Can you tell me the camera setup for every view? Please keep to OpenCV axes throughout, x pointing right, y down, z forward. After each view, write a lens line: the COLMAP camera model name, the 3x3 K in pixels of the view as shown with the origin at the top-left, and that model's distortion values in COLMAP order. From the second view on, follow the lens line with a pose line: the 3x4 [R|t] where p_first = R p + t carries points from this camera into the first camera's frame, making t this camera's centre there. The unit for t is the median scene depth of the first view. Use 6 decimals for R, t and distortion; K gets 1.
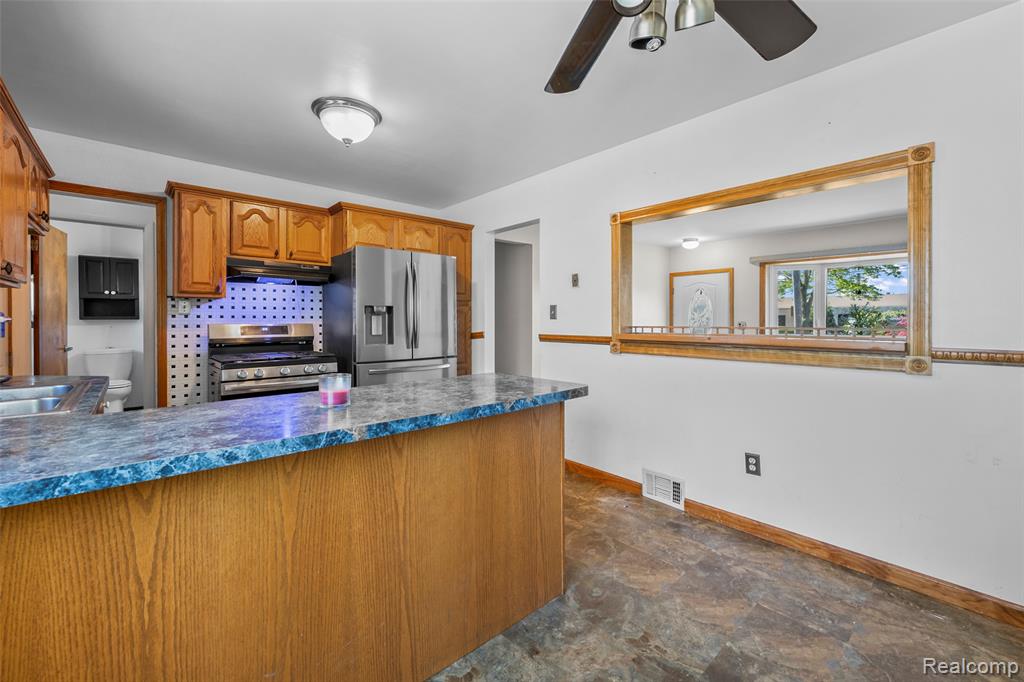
lens RADIAL K [[425.1, 0, 513.0], [0, 425.1, 317.9], [0, 0, 1]] dist [0.002650, 0.000274]
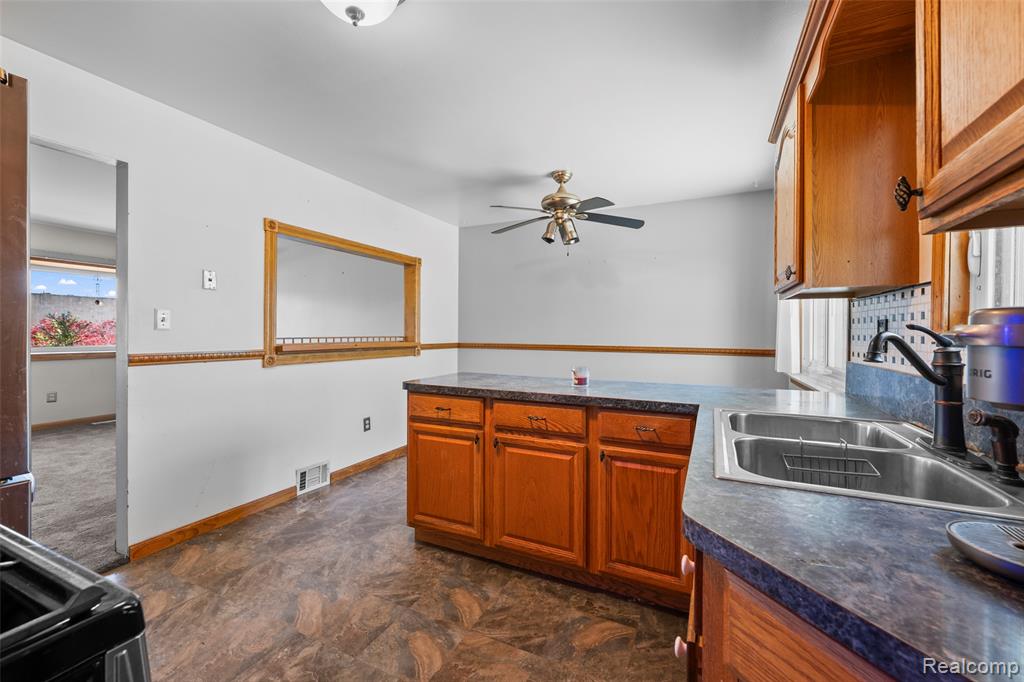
lens RADIAL K [[417.3, 0, 511.1], [0, 417.3, 333.8], [0, 0, 1]] dist [0.000430, 0.000267]
pose [[-0.382455, -0.004217, 0.923964, -0.805964], [-0.008150, 0.999966, 0.001190, 0.004098], [-0.923938, -0.007075, -0.382477, 0.840265]]
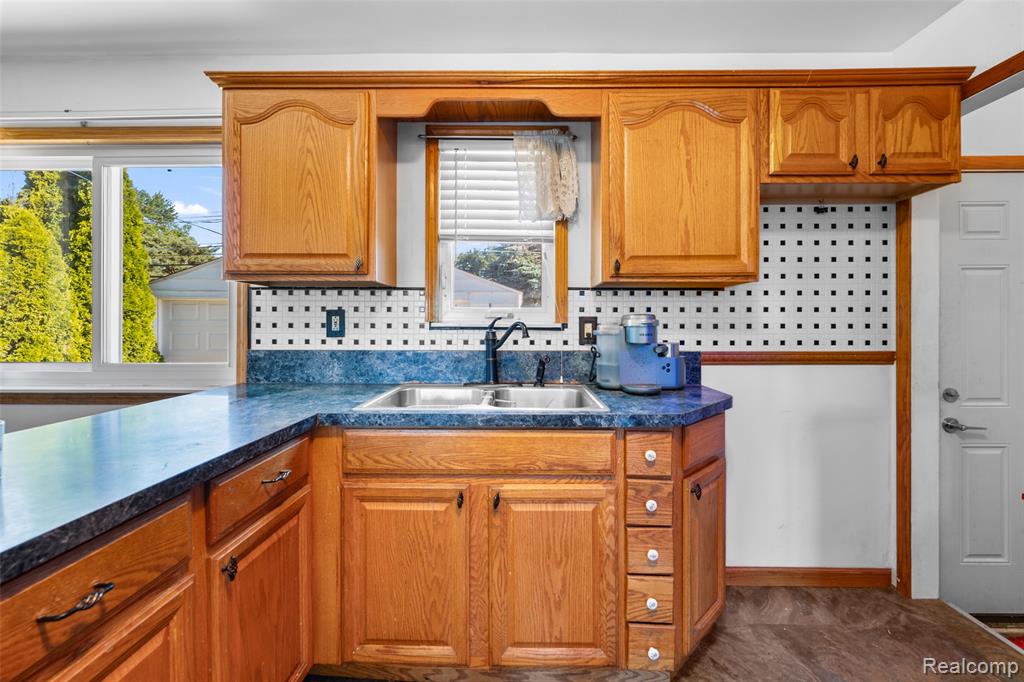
lens RADIAL K [[422.8, 0, 515.0], [0, 422.8, 325.0], [0, 0, 1]] dist [-0.001790, 0.000232]
pose [[-0.680165, 0.002015, -0.733056, -0.224929], [0.001279, 0.999998, 0.001562, 0.004476], [0.733058, 0.000125, -0.680166, 0.842998]]
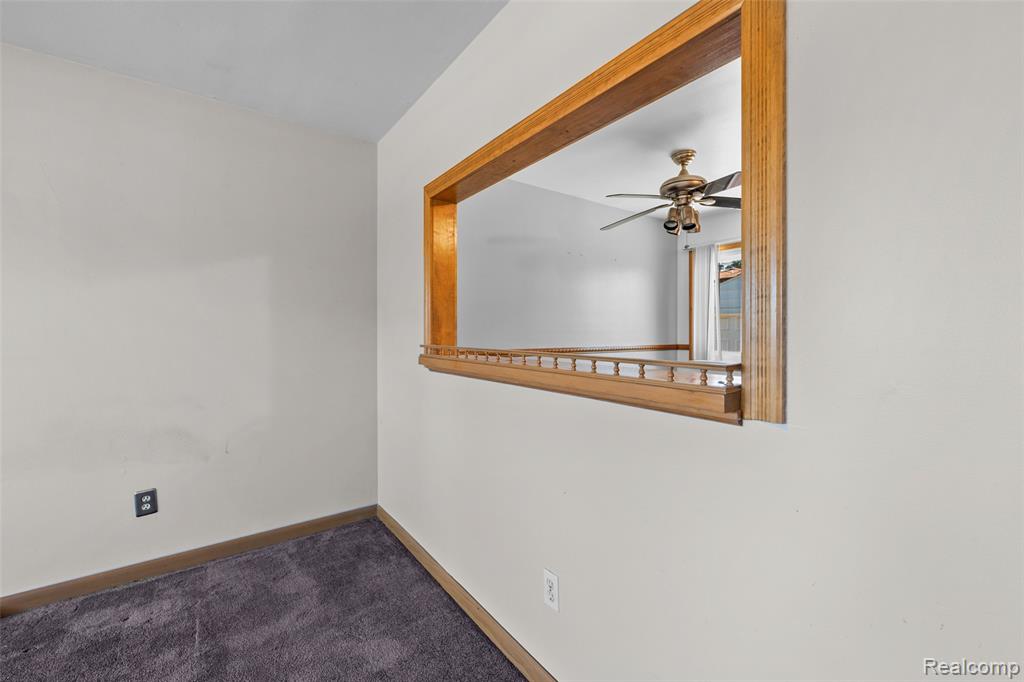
lens RADIAL K [[417.3, 0, 511.1], [0, 417.3, 333.8], [0, 0, 1]] dist [0.000430, 0.000267]
pose [[-0.995324, 0.002837, 0.096548, 0.408788], [0.003022, 0.999994, 0.001765, -0.001544], [-0.096543, 0.002048, -0.995327, 1.288515]]
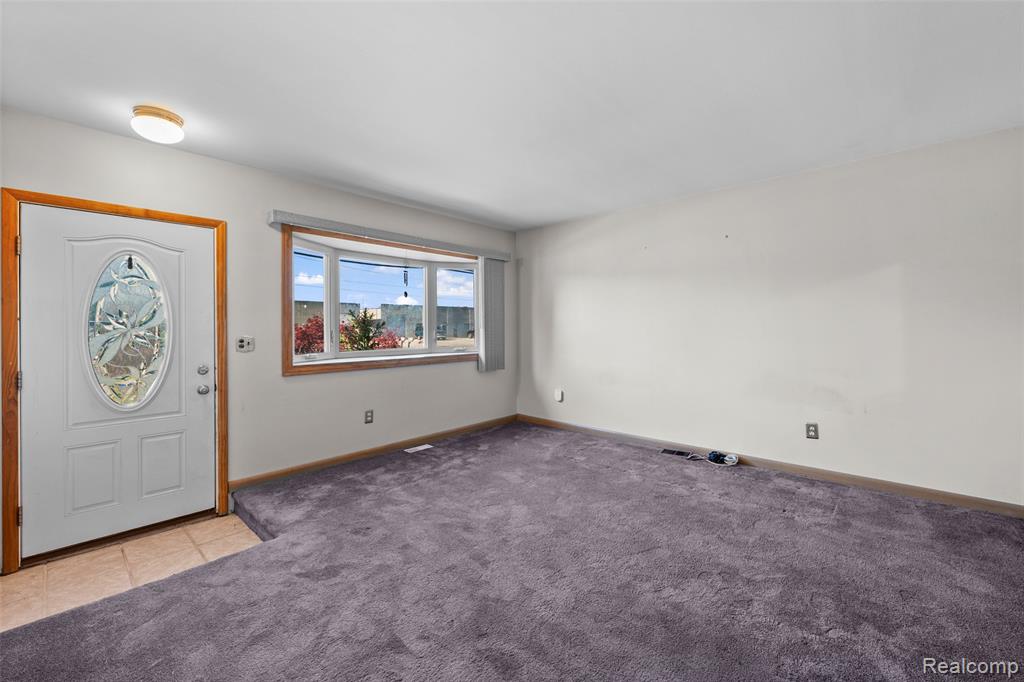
lens RADIAL K [[422.8, 0, 515.0], [0, 422.8, 325.0], [0, 0, 1]] dist [-0.001790, 0.000232]
pose [[-0.097732, 0.005985, 0.995195, 0.051859], [0.003051, 0.999979, -0.005714, -0.000804], [-0.995208, 0.002478, -0.097748, 1.543086]]
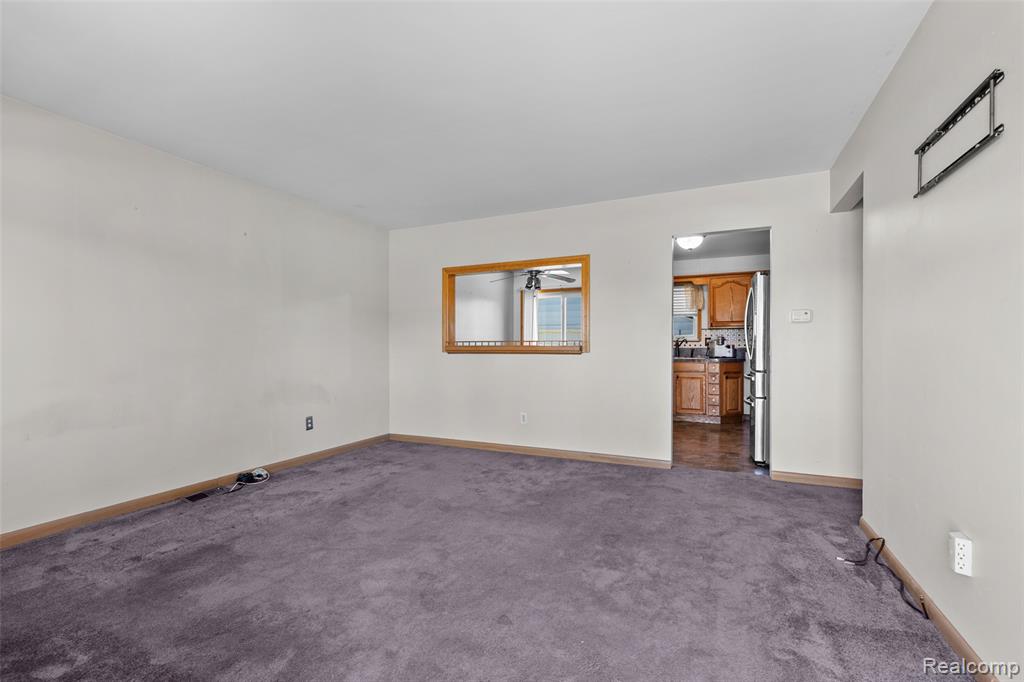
lens RADIAL K [[456.5, 0, 509.6], [0, 456.5, 350.7], [0, 0, 1]] dist [0.000622, 0.000078]
pose [[-0.920353, 0.006350, -0.391036, 1.025284], [0.004595, 0.999975, 0.005422, 0.041310], [0.391061, 0.003193, -0.920359, 2.187457]]
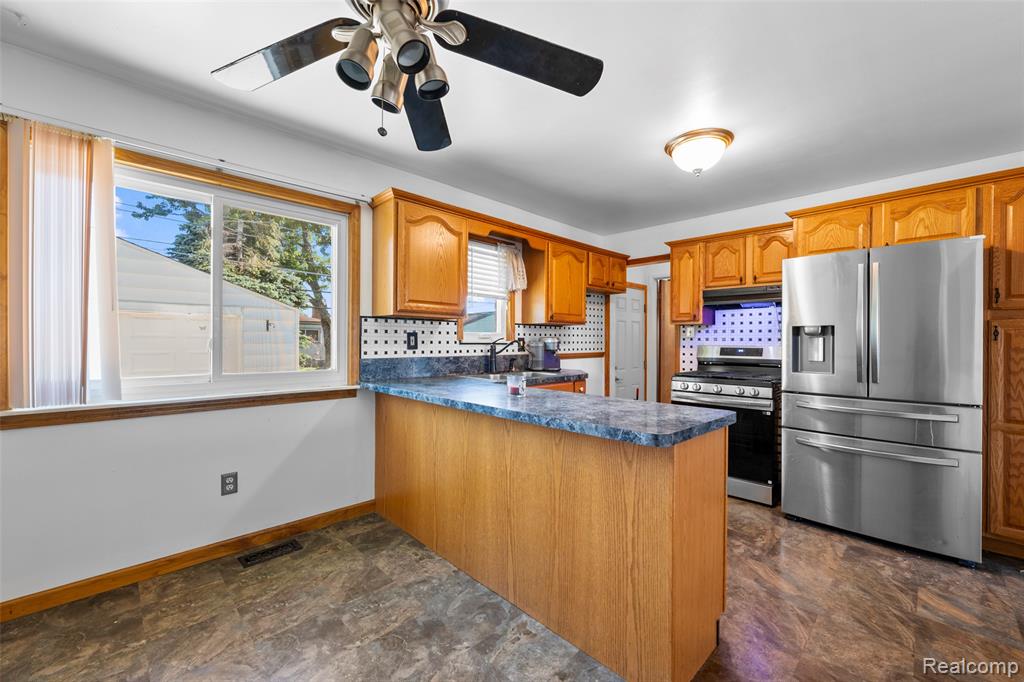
lens RADIAL K [[414.1, 0, 512.0], [0, 414.1, 341.0], [0, 0, 1]] dist [0.000073, 0.000106]
pose [[0.041636, 0.001433, -0.999132, 0.499646], [-0.001984, 0.999997, 0.001351, 0.001196], [0.999131, 0.001926, 0.041639, 0.417686]]
